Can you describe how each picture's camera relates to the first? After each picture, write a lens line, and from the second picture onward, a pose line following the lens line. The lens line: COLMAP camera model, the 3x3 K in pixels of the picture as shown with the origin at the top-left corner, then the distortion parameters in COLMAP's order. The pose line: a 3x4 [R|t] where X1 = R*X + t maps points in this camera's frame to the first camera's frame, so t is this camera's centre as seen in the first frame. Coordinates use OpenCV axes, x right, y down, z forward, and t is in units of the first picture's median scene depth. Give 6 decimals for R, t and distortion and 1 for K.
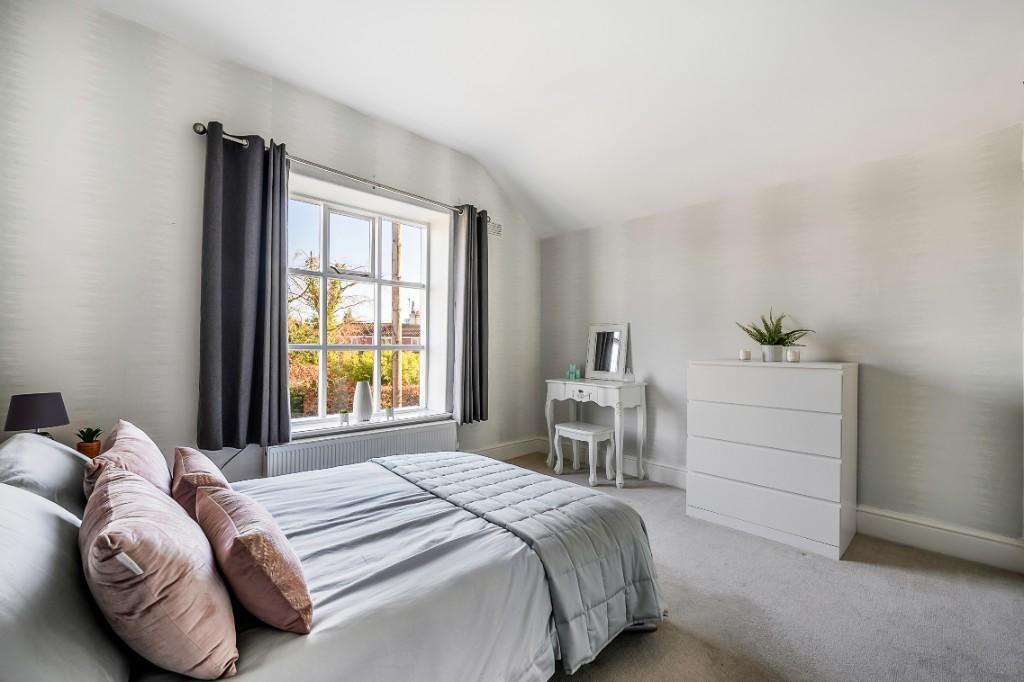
lens RADIAL K [[412.7, 0, 517.2], [0, 412.7, 348.4], [0, 0, 1]] dist [-0.014748, 0.000088]
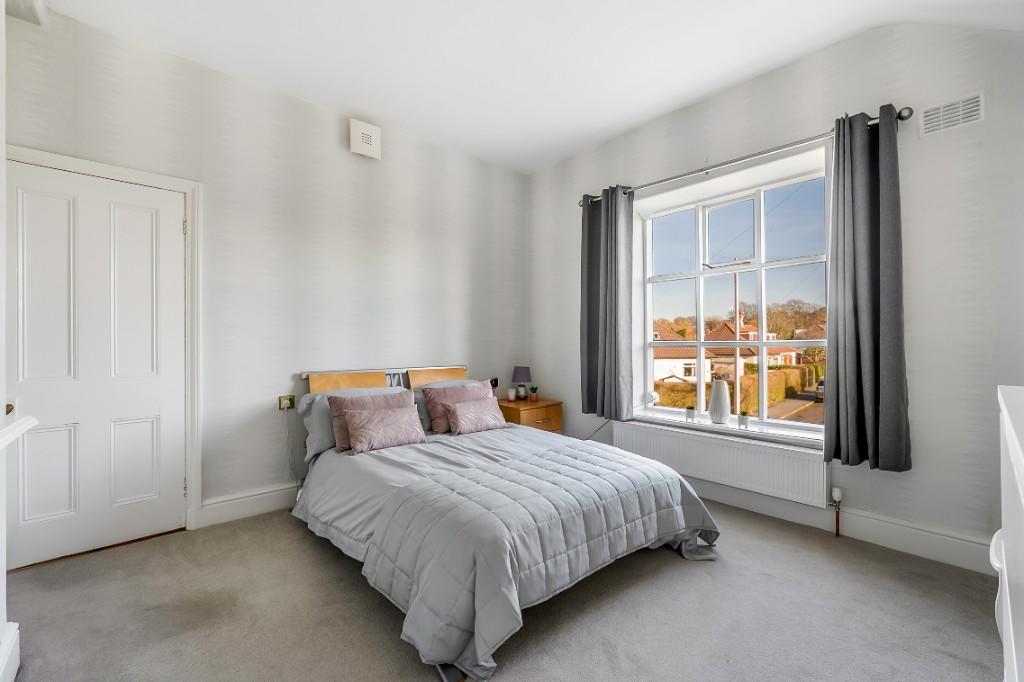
lens RADIAL K [[412.7, 0, 517.0], [0, 412.7, 339.8], [0, 0, 1]] dist [-0.014748, 0.000088]
pose [[-0.003024, -0.019229, -0.999811, 0.725603], [0.001318, 0.999814, -0.019233, 0.006647], [0.999995, -0.001376, -0.002998, 0.716261]]
